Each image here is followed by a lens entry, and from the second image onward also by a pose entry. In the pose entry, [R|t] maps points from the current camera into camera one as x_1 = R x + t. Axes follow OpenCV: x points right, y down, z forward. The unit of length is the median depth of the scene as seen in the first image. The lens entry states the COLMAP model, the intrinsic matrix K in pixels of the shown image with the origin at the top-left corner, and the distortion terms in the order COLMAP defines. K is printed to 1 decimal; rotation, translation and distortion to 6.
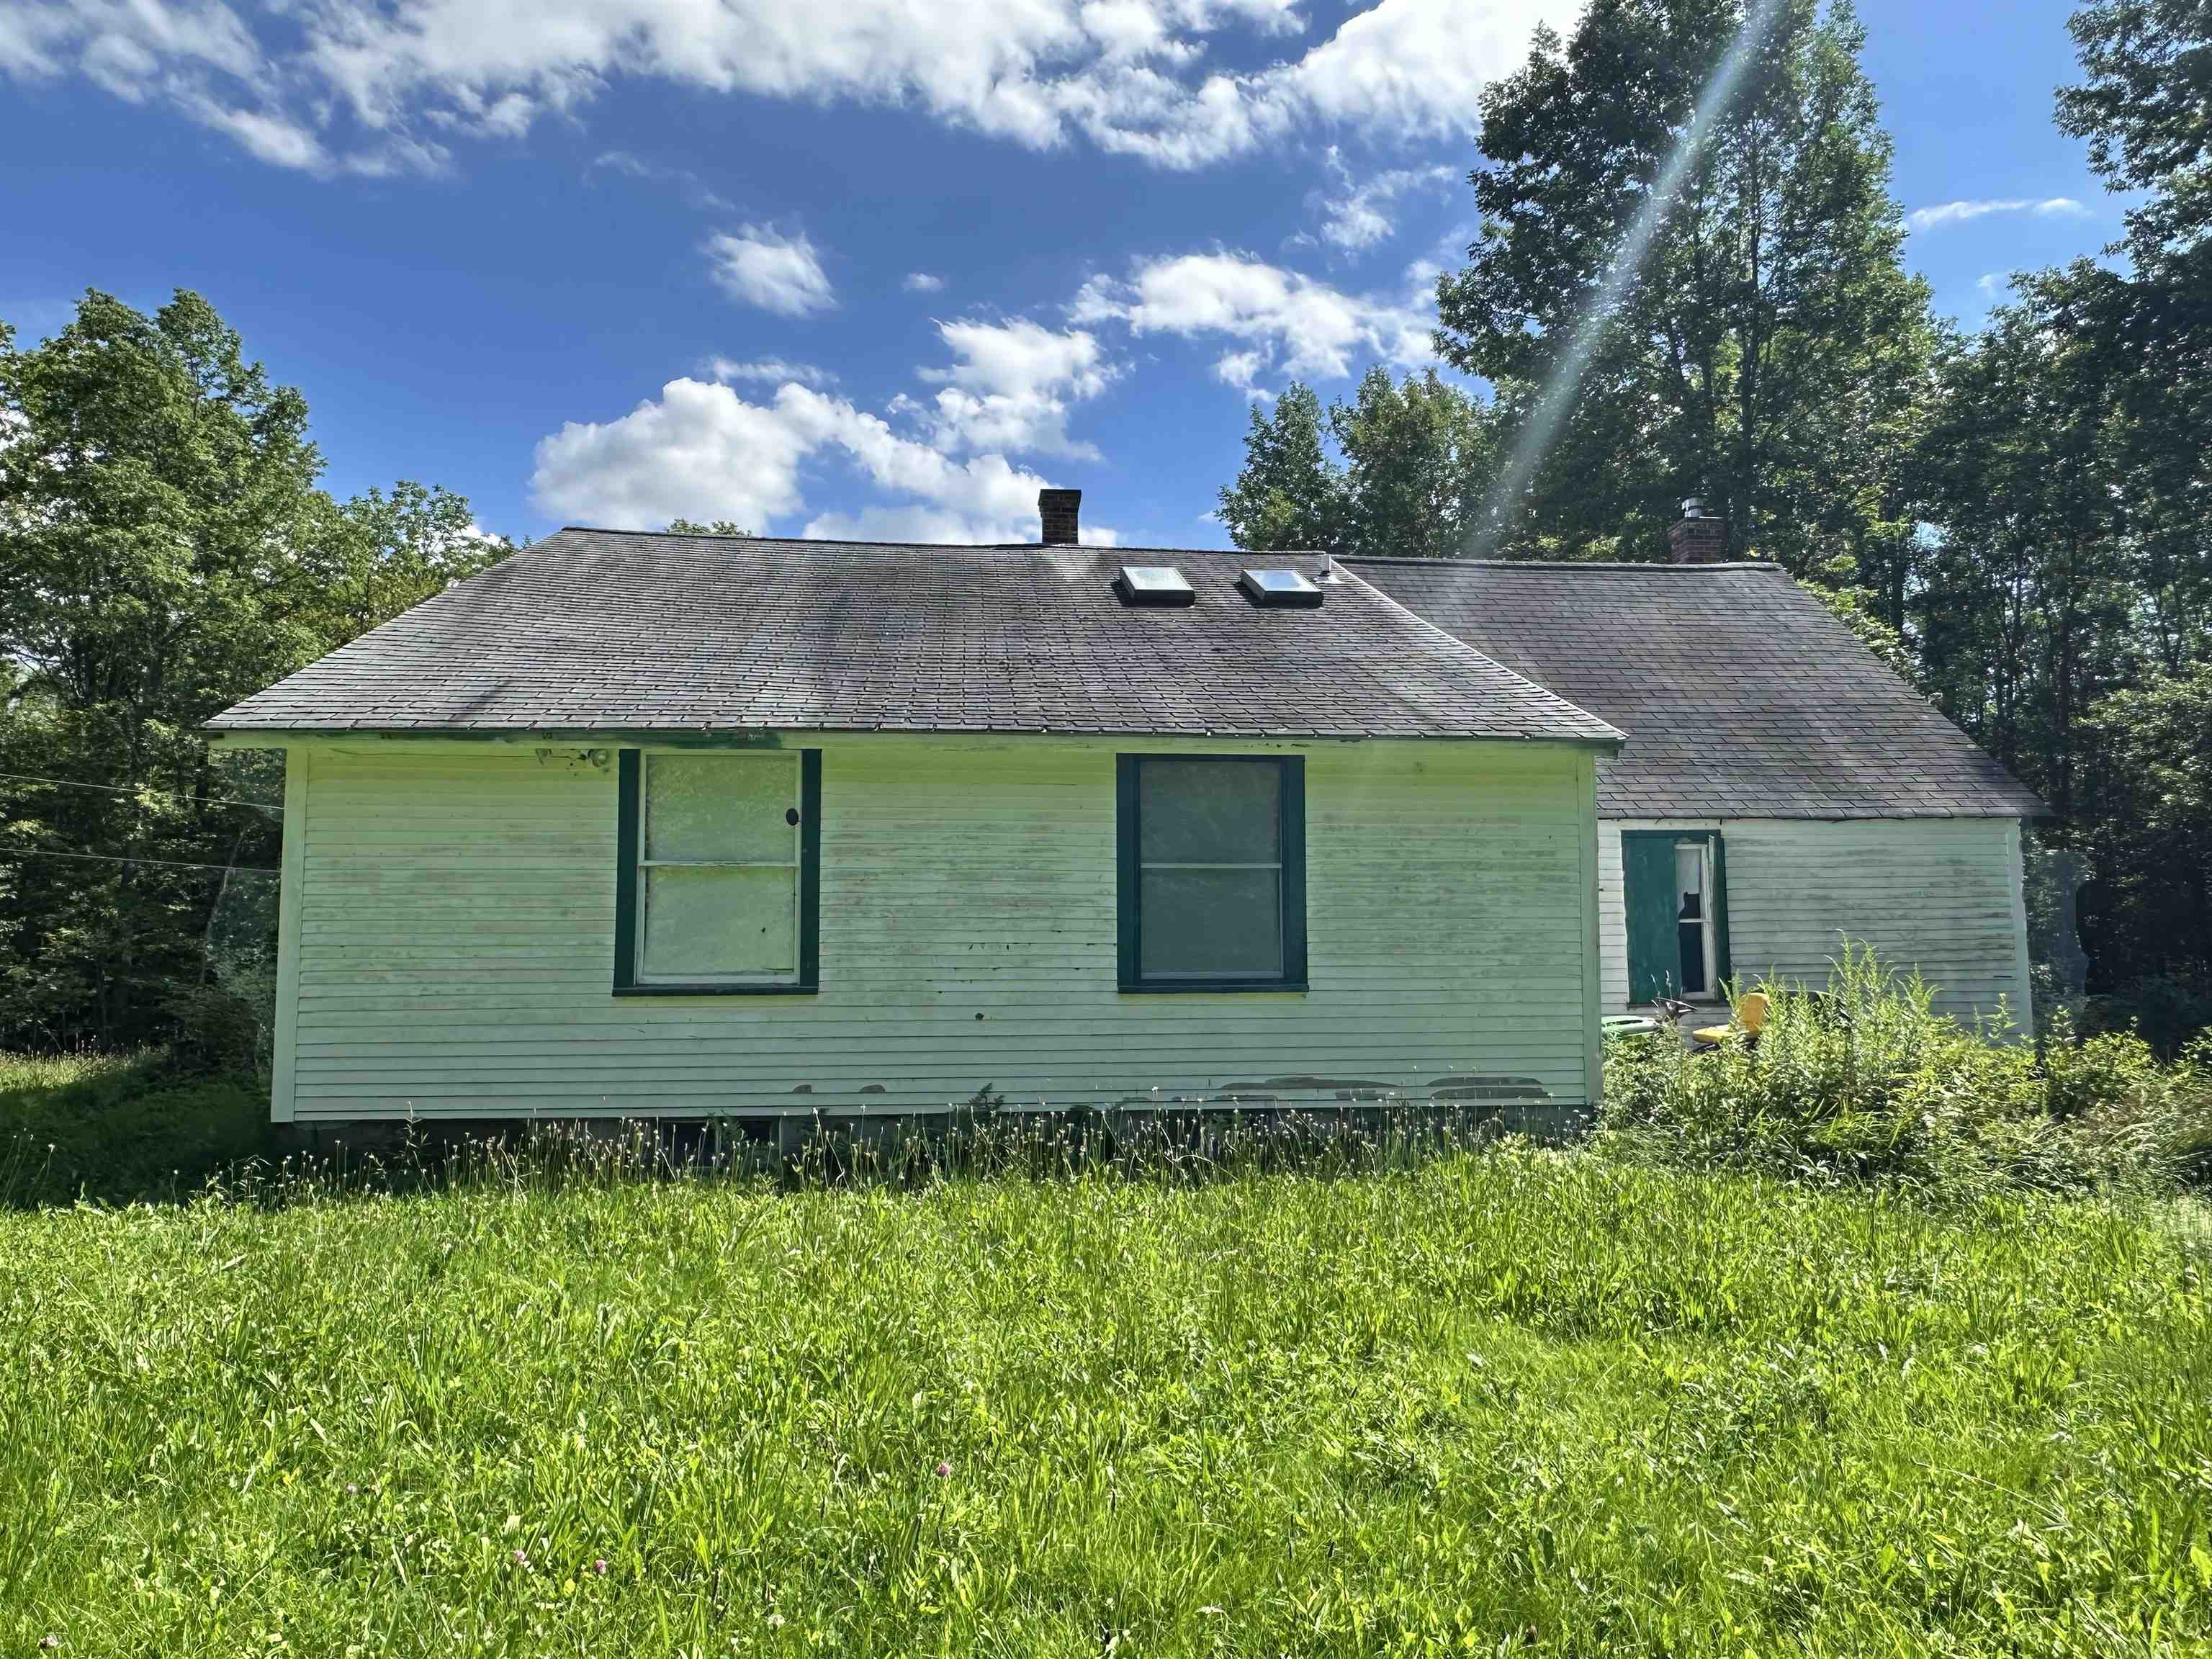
lens RADIAL K [[1436.2, 0, 1113.9], [0, 1436.2, 840.0], [0, 0, 1]] dist [0.002975, 0.006663]
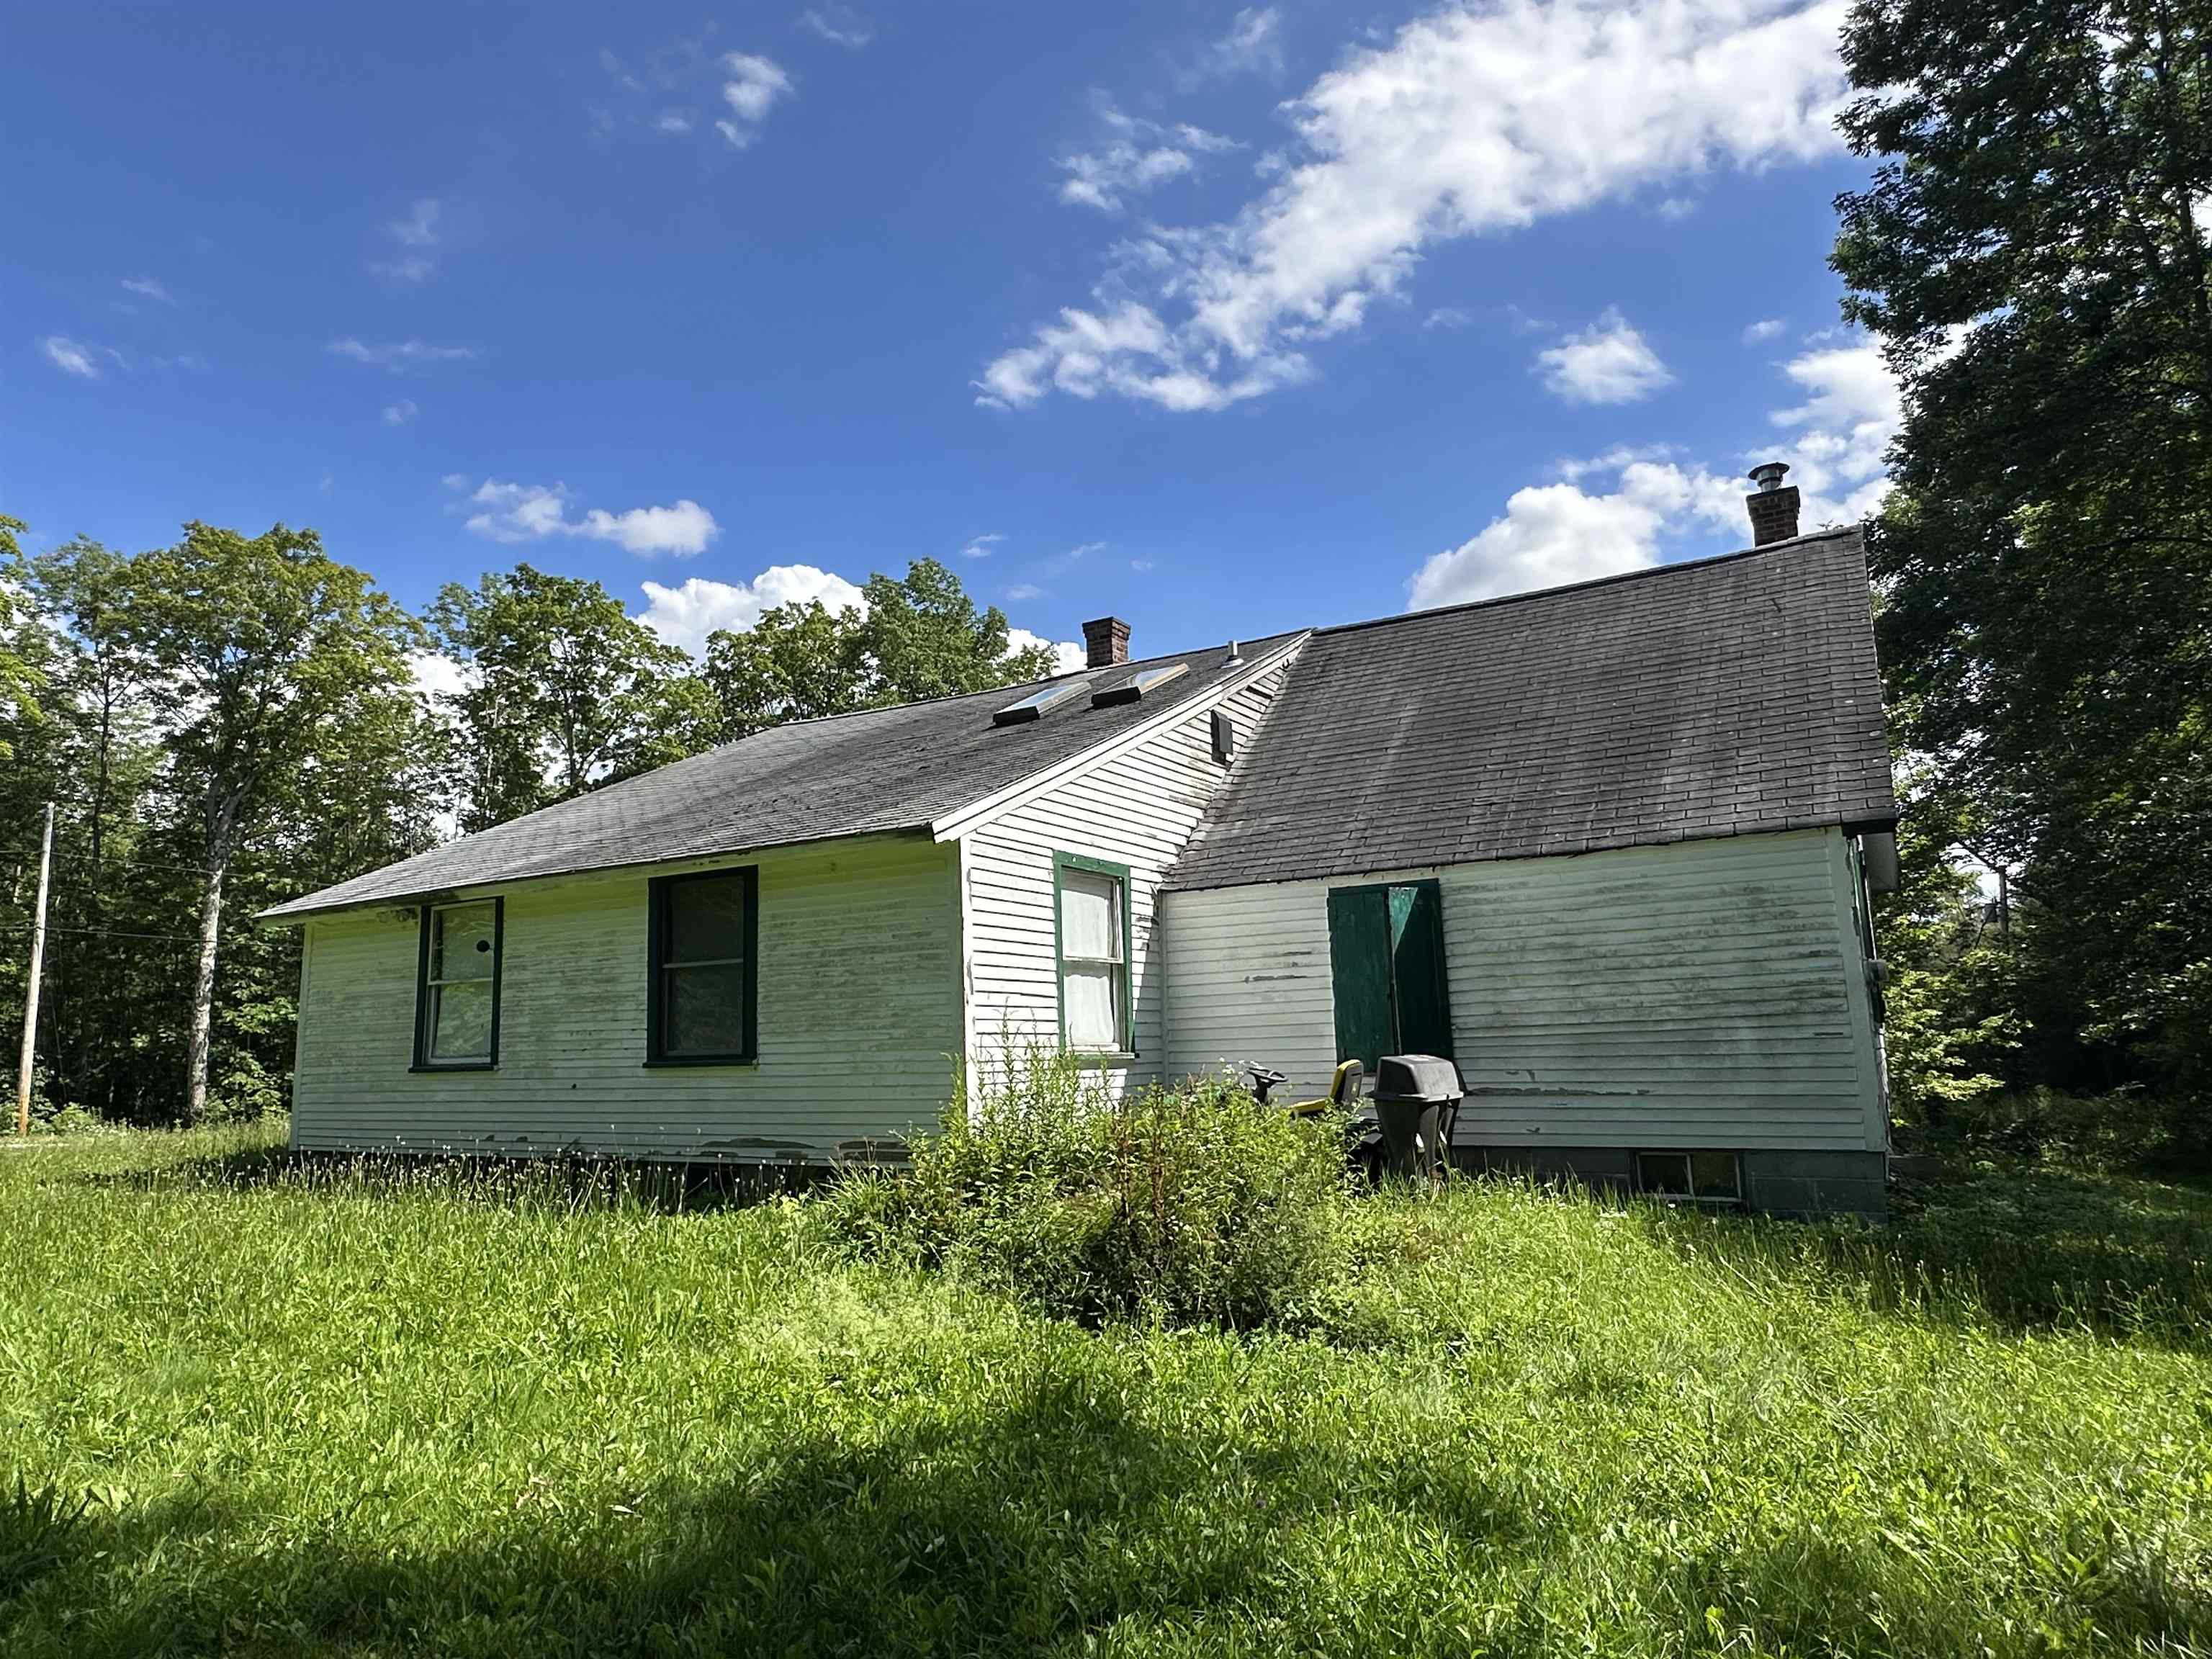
lens RADIAL K [[1359.1, 0, 1106.0], [0, 1359.1, 829.5], [0, 0, 1]] dist [-0.003263, -0.000589]
pose [[0.807273, -0.111399, -0.579569, 0.228606], [0.072480, 0.993304, -0.089967, 0.007435], [0.585710, 0.030621, 0.809942, 0.054917]]
